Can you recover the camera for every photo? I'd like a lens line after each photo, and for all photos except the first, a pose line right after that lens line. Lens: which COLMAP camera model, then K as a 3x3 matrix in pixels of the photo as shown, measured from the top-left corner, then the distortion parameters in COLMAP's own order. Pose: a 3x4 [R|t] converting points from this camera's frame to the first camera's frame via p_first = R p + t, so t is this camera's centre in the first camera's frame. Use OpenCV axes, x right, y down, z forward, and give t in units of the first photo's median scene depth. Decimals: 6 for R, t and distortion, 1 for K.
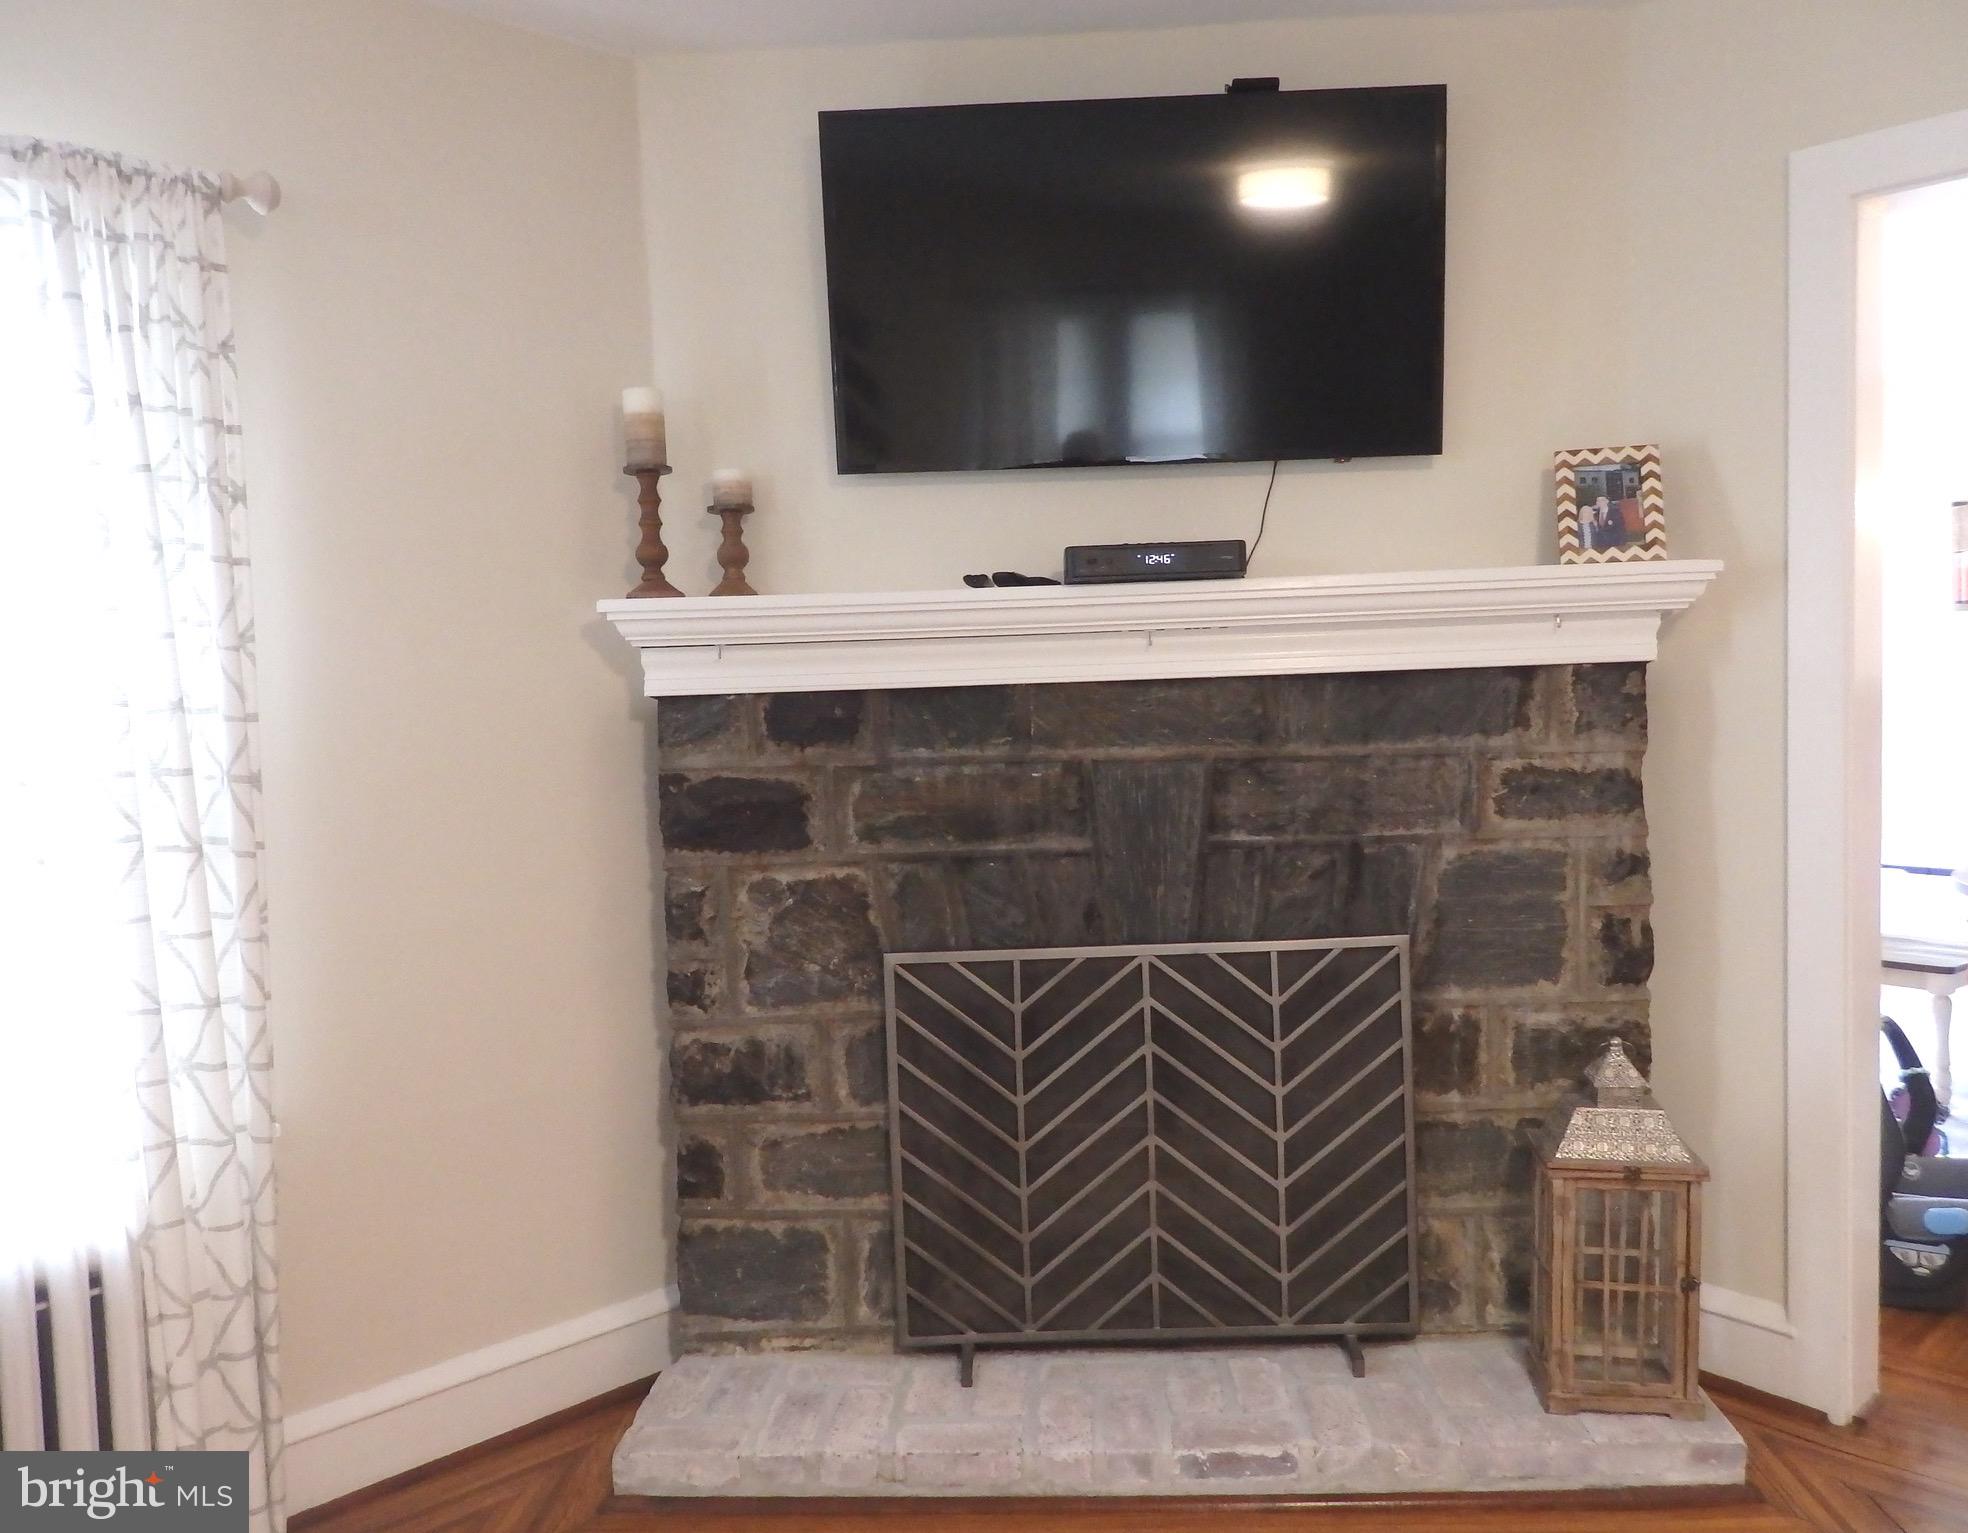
lens RADIAL K [[1471.1, 0, 984.3], [0, 1471.1, 768.9], [0, 0, 1]] dist [-0.006663, 0.010677]
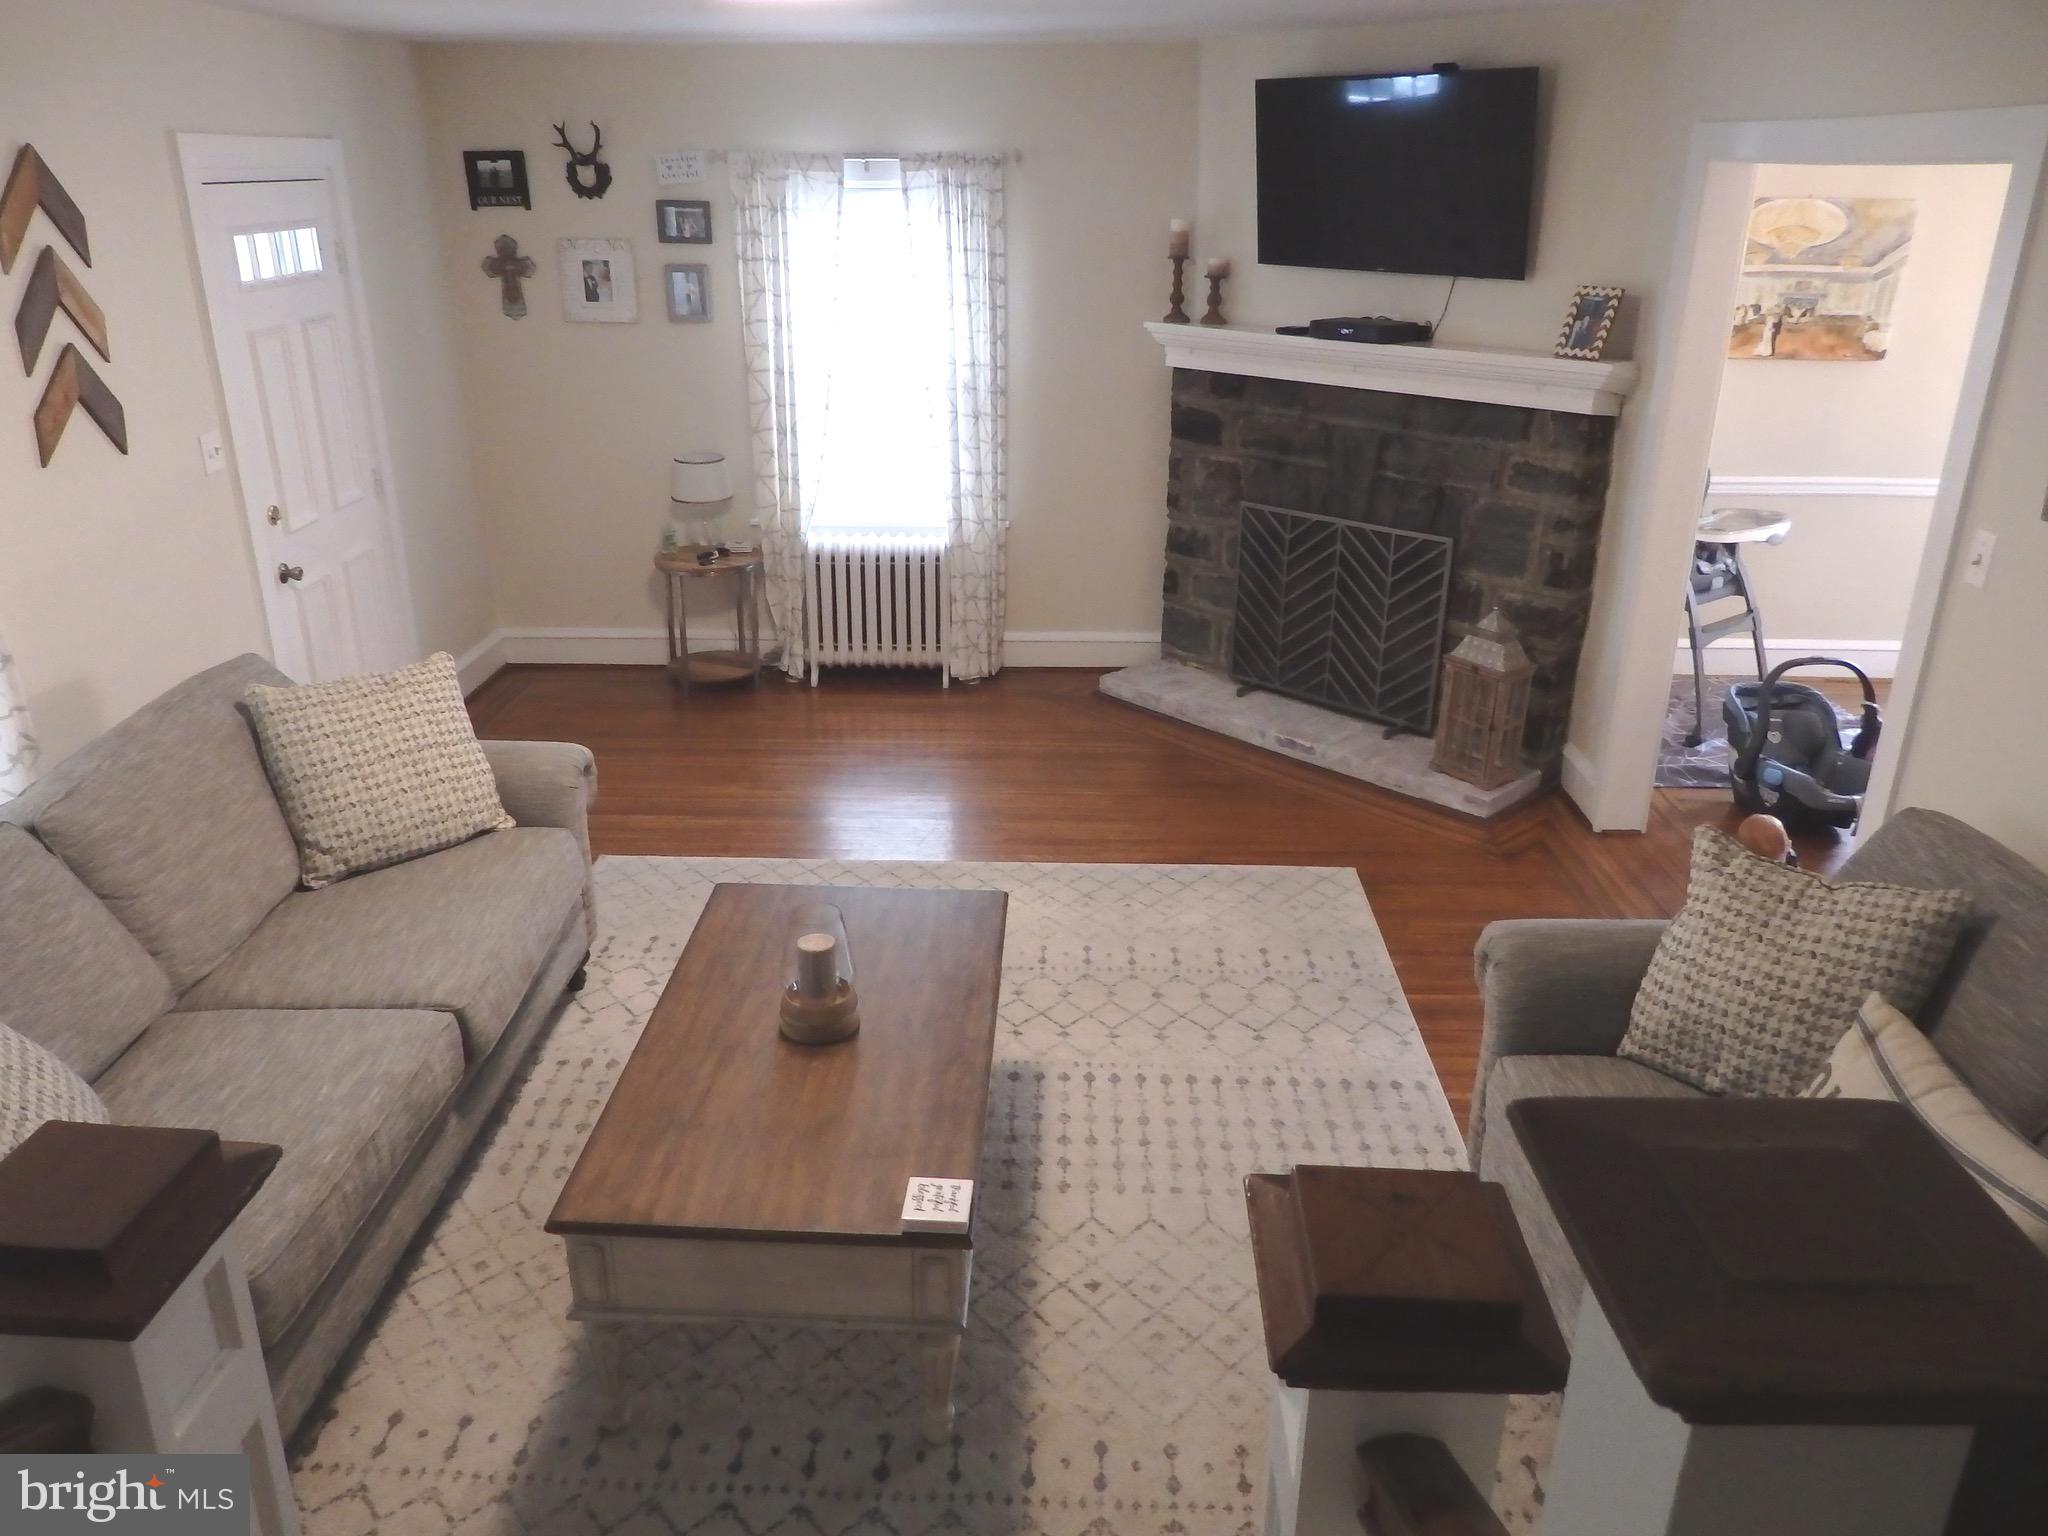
lens RADIAL K [[1503.3, 0, 1022.2], [0, 1503.3, 766.8], [0, 0, 1]] dist [-0.002535, -0.002737]
pose [[0.711035, 0.290902, -0.640161, 1.239435], [-0.062475, 0.932945, 0.354557, -0.274712], [0.700376, -0.212108, 0.681531, -0.821521]]
